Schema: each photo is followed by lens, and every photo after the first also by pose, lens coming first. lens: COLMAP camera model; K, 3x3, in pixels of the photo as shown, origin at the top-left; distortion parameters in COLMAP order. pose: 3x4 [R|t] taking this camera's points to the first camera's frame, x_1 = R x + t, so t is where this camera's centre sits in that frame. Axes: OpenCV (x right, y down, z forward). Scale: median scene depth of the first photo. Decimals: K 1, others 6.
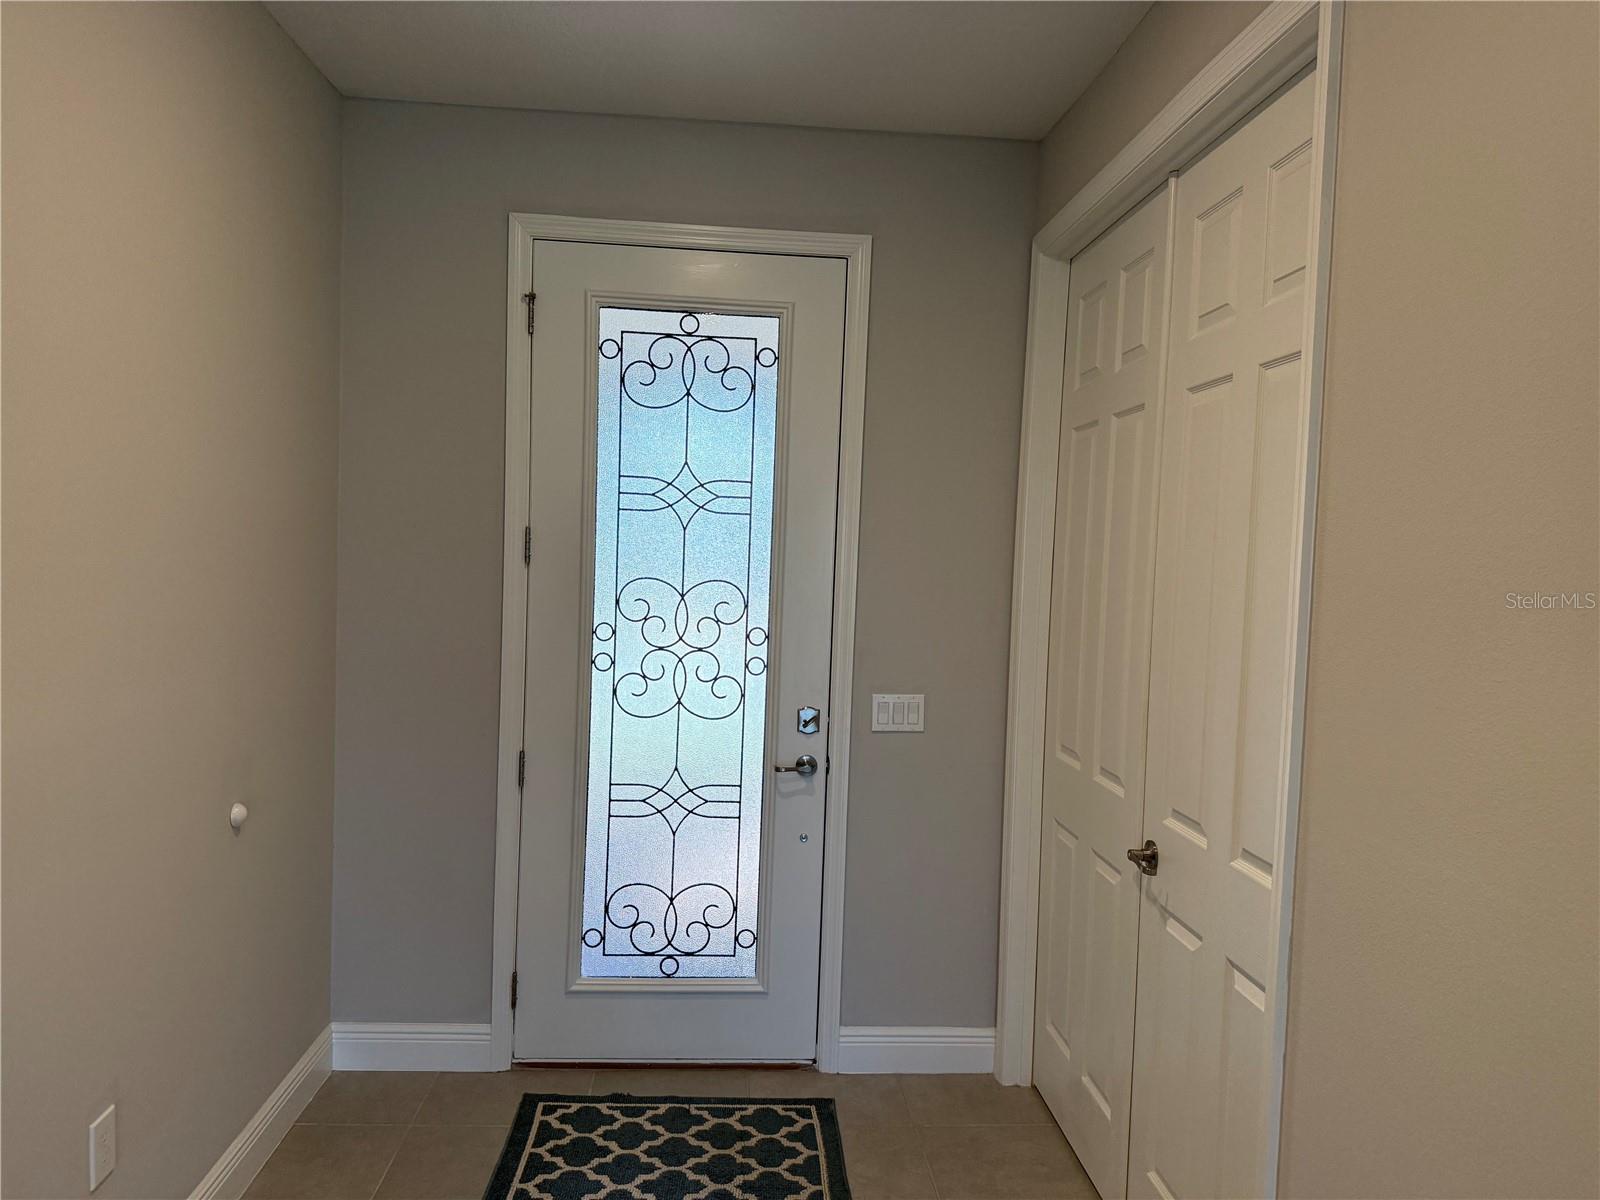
lens RADIAL K [[1132.3, 0, 799.3], [0, 1132.3, 597.0], [0, 0, 1]] dist [0.002033, -0.002610]
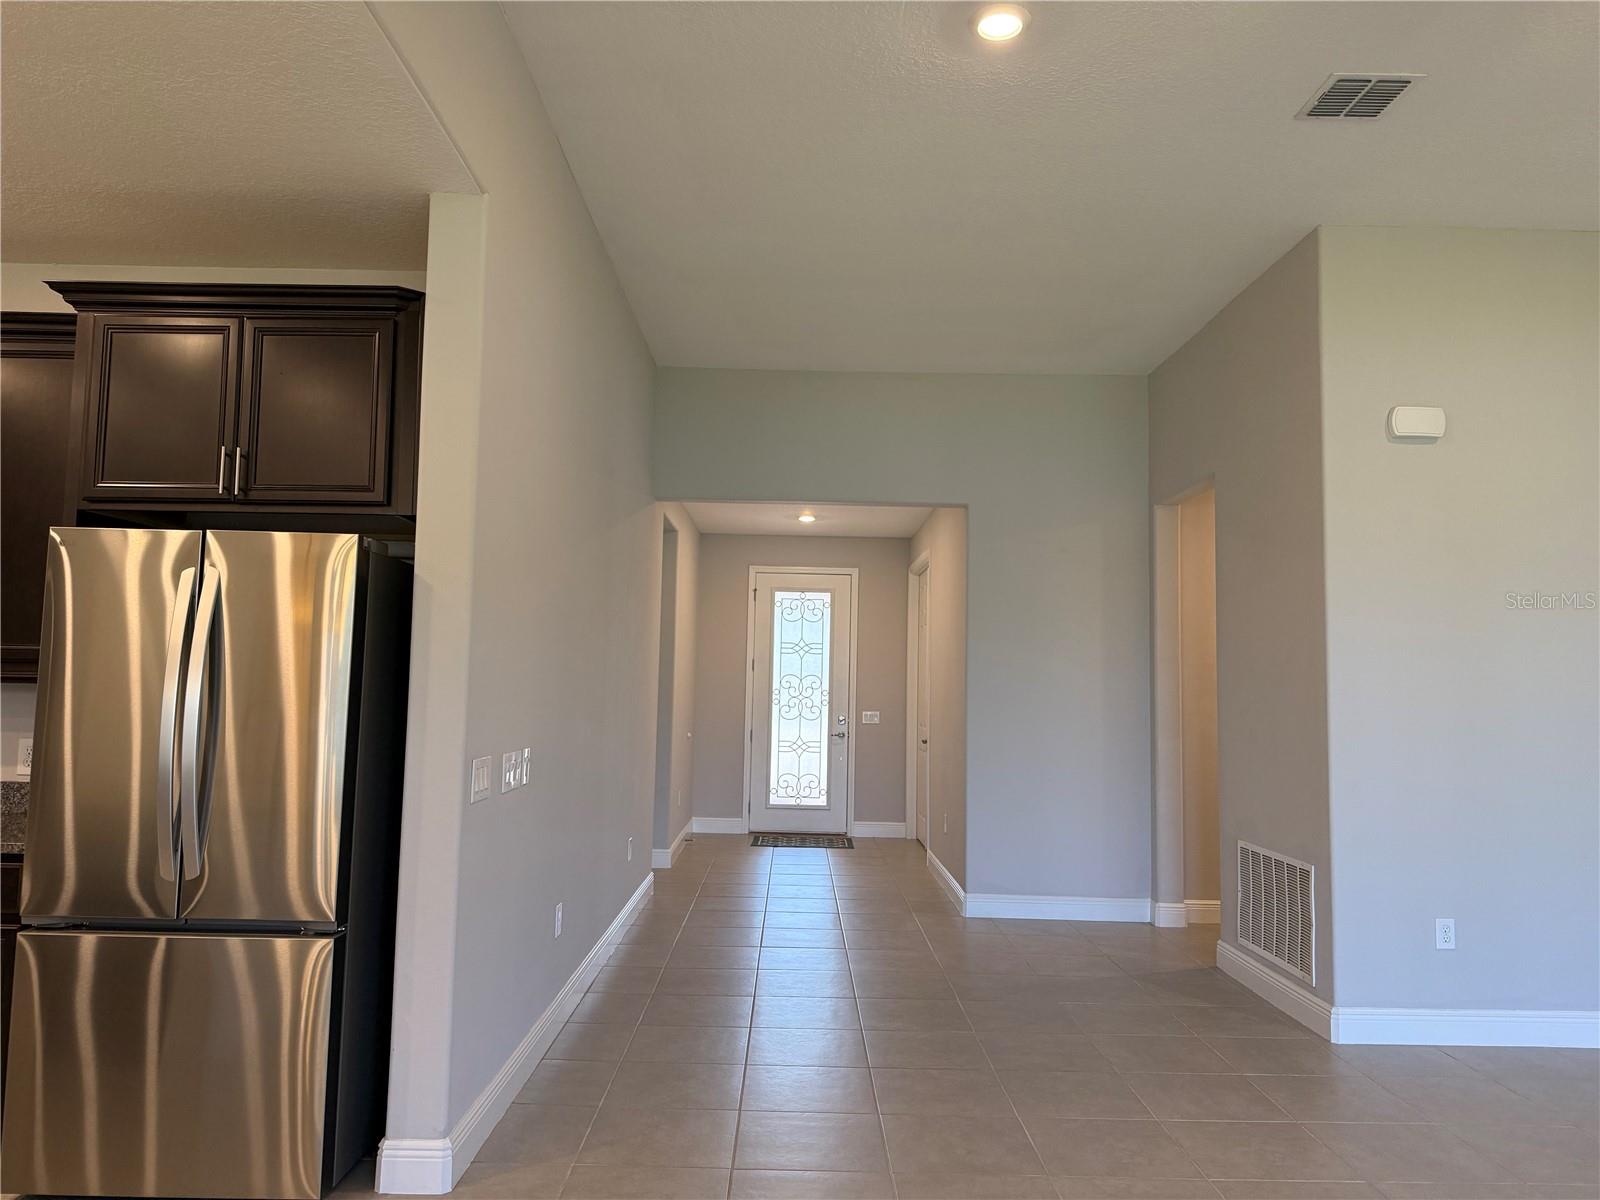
lens RADIAL K [[1132.3, 0, 797.4], [0, 1132.3, 598.7], [0, 0, 1]] dist [0.002033, -0.002610]
pose [[0.998274, -0.018919, -0.055592, 0.065601], [0.012543, 0.993529, -0.112885, 0.128557], [0.057368, 0.111993, 0.992052, -2.140627]]
